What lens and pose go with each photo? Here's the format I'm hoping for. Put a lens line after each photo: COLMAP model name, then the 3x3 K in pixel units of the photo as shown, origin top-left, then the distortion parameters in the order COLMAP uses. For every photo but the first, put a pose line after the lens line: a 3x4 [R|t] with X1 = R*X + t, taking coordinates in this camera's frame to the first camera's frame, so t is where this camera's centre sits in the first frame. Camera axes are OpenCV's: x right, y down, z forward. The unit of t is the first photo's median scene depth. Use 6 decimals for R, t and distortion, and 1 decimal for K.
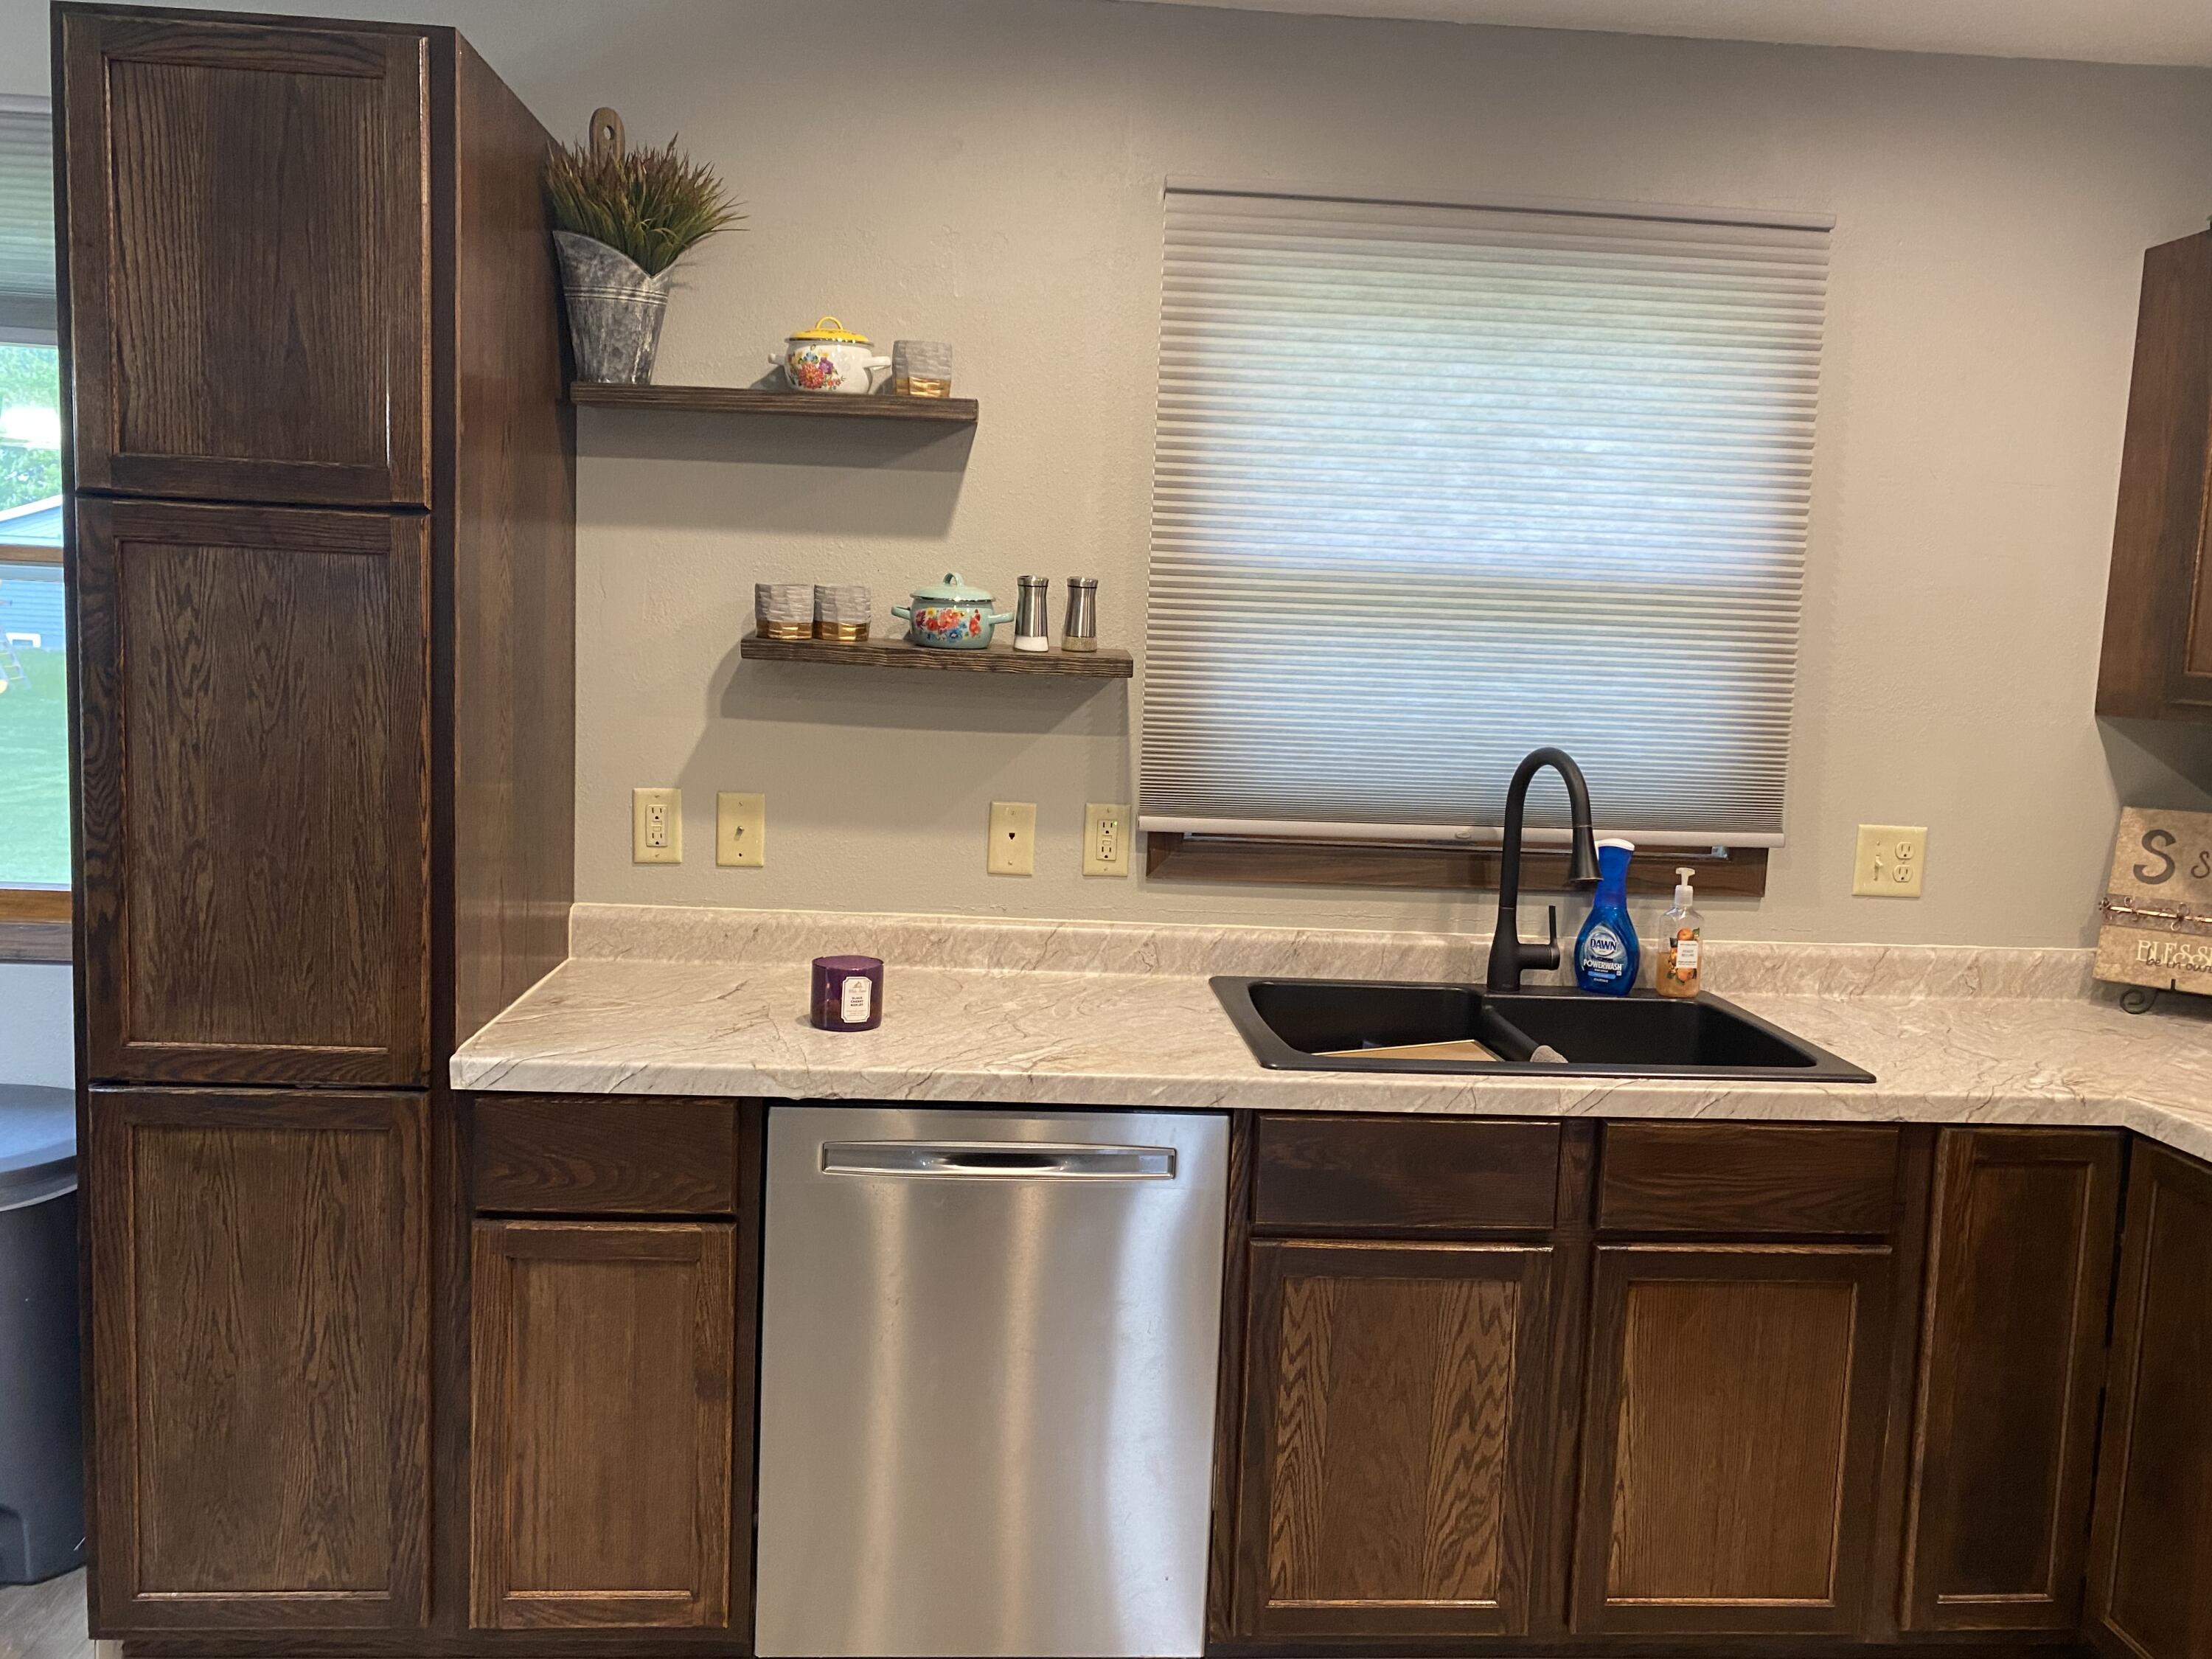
lens RADIAL K [[1691.9, 0, 1087.1], [0, 1691.9, 806.5], [0, 0, 1]] dist [0.051168, -0.055820]
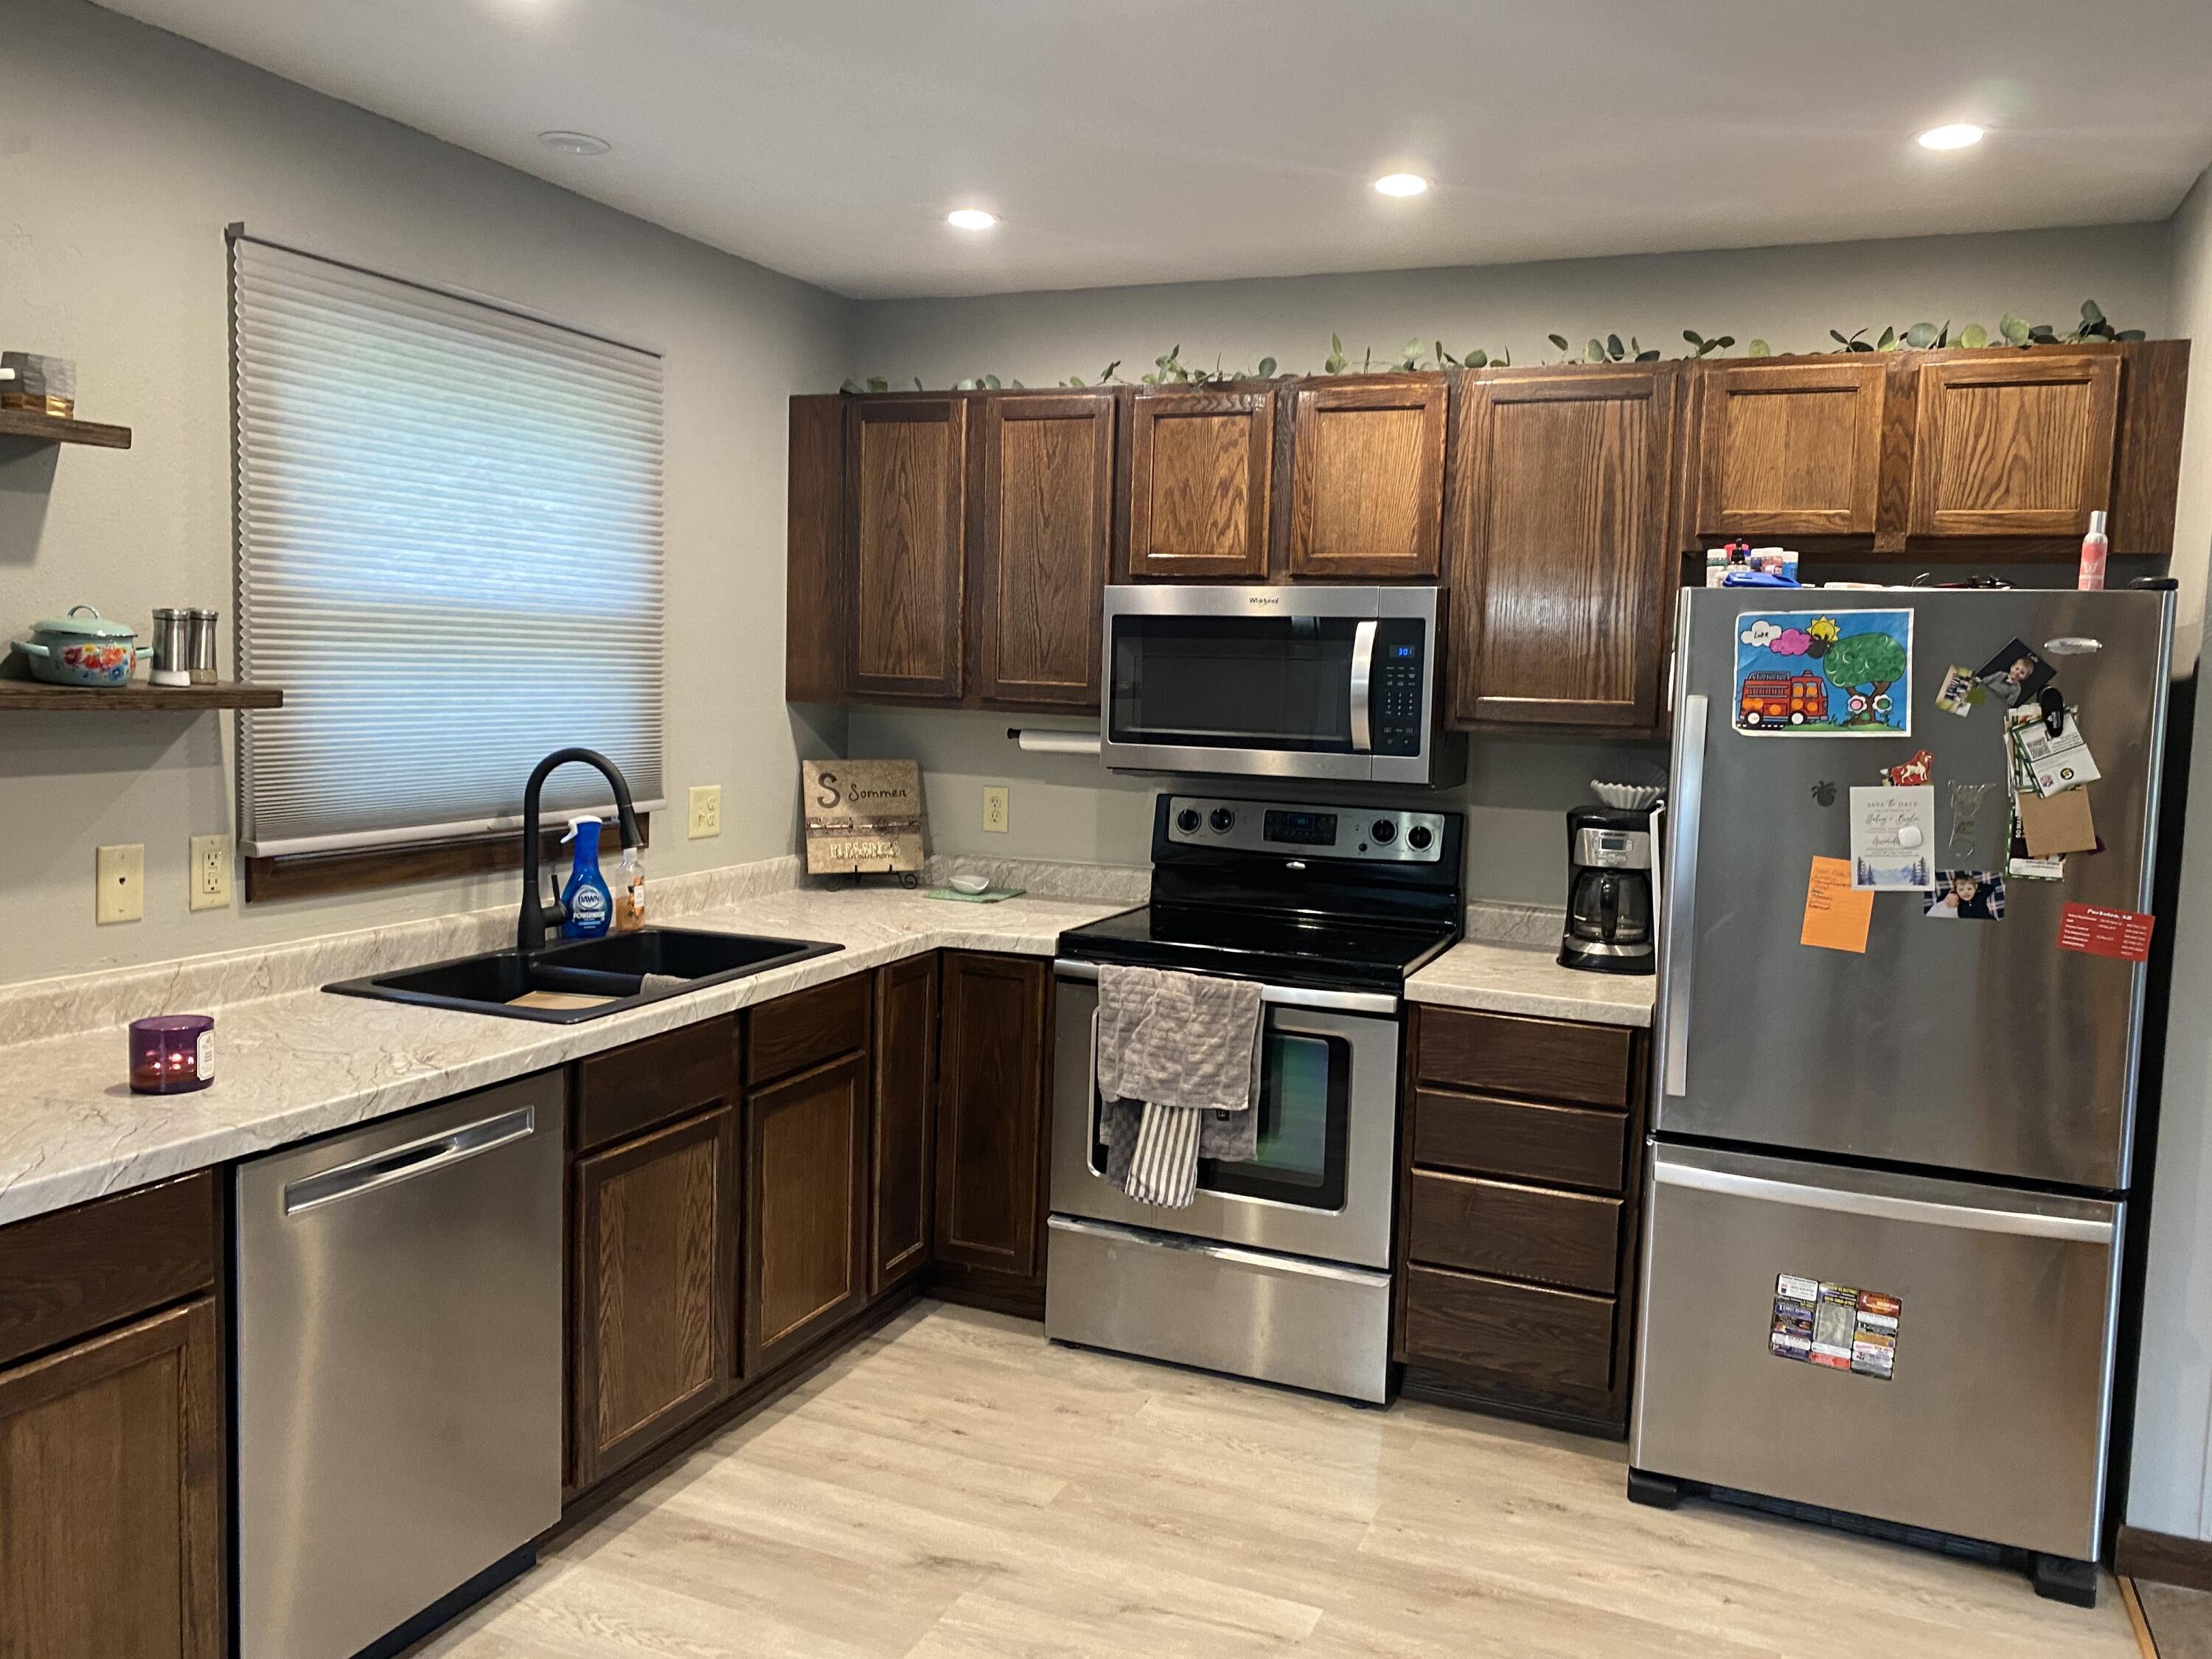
lens RADIAL K [[1691.9, 0, 1125.7], [0, 1691.9, 808.0], [0, 0, 1]] dist [0.051168, -0.055820]
pose [[0.444185, -0.103298, 0.889960, -0.670673], [0.083666, 0.993773, 0.073590, -0.048586], [-0.892020, 0.041772, 0.450062, 0.069161]]
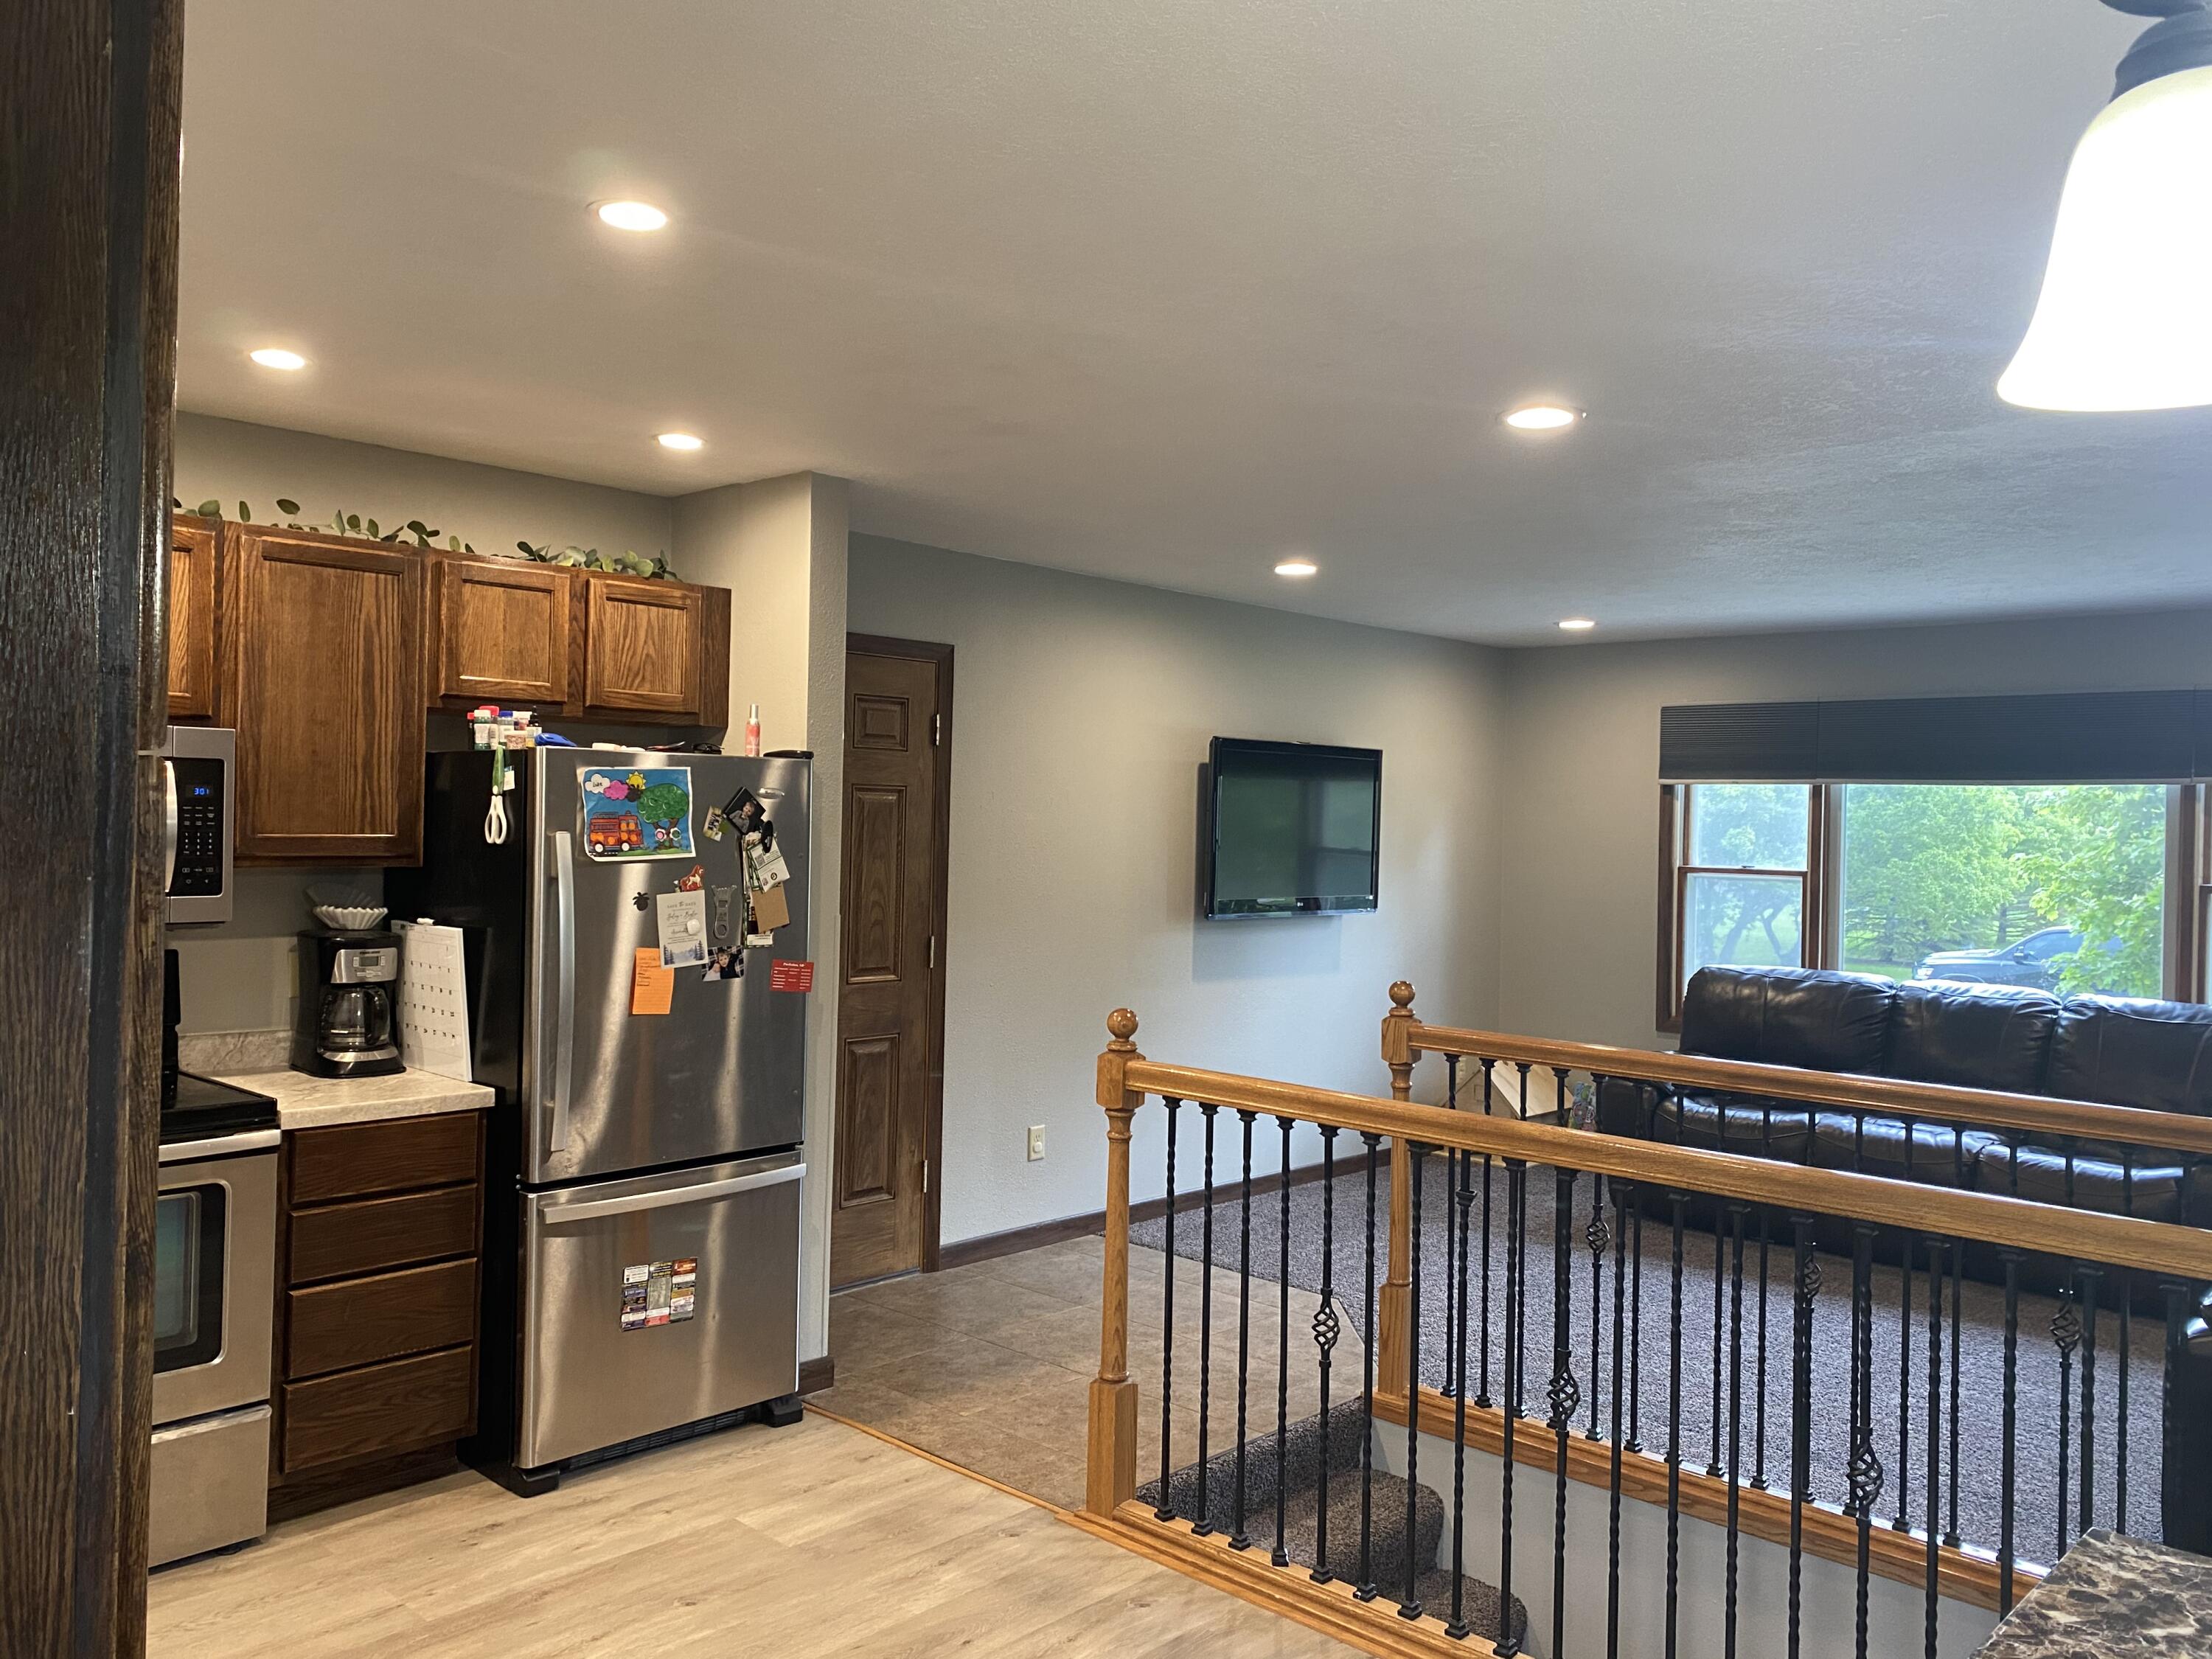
lens RADIAL K [[1691.9, 0, 1092.9], [0, 1691.9, 819.8], [0, 0, 1]] dist [0.051168, -0.055820]
pose [[-0.681091, -0.060501, 0.729695, -0.842810], [0.026755, 0.993858, 0.107377, -0.159689], [-0.731710, 0.092656, -0.675289, 0.875087]]
